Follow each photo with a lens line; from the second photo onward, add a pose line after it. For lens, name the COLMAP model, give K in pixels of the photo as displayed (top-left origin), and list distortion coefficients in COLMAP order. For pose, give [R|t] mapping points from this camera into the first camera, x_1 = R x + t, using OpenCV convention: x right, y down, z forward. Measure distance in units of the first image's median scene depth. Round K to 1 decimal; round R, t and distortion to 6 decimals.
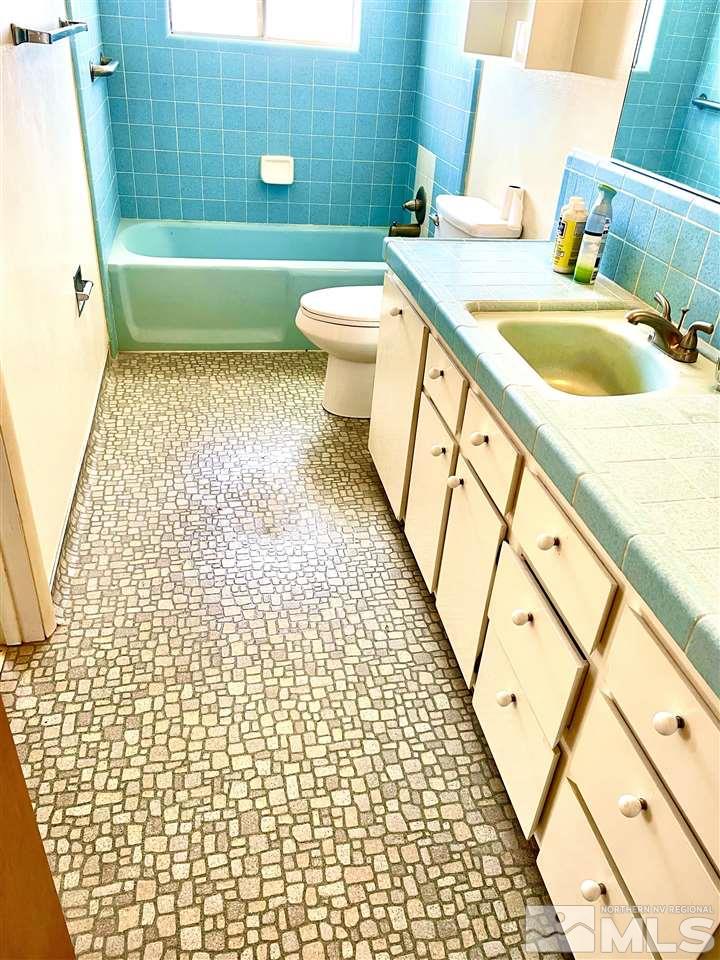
lens RADIAL K [[729.9, 0, 373.1], [0, 729.9, 480.0], [0, 0, 1]] dist [0.080841, -0.098398]
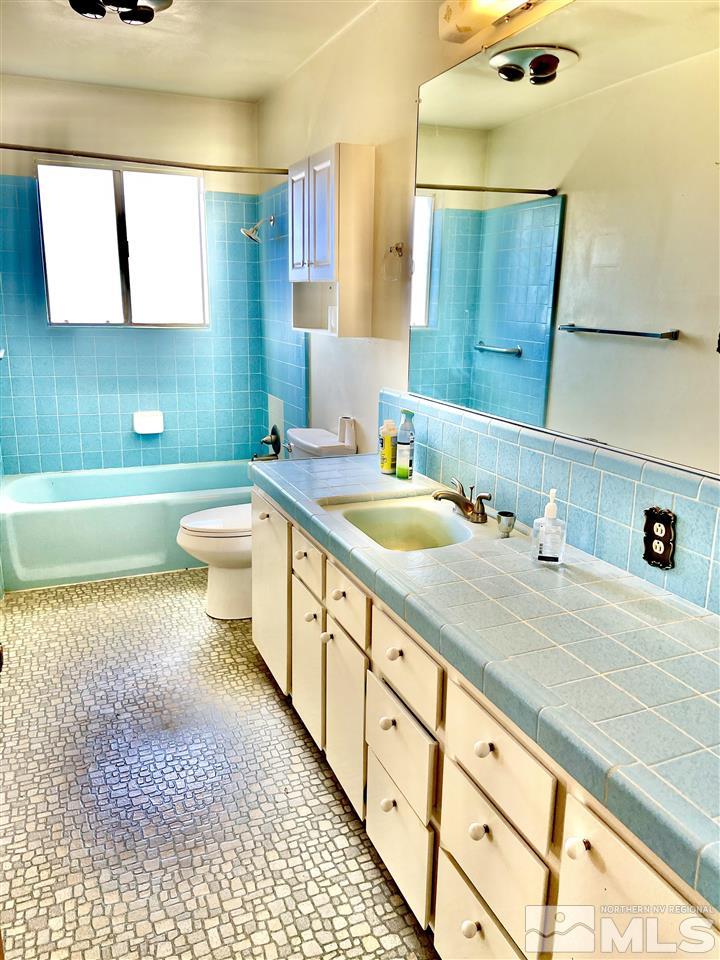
lens RADIAL K [[729.9, 0, 373.1], [0, 729.9, 480.0], [0, 0, 1]] dist [0.080841, -0.098398]
pose [[0.977830, -0.102255, 0.182739, -0.009000], [0.152318, 0.946164, -0.285608, 0.104178], [-0.143696, 0.307110, 0.940763, -0.231923]]
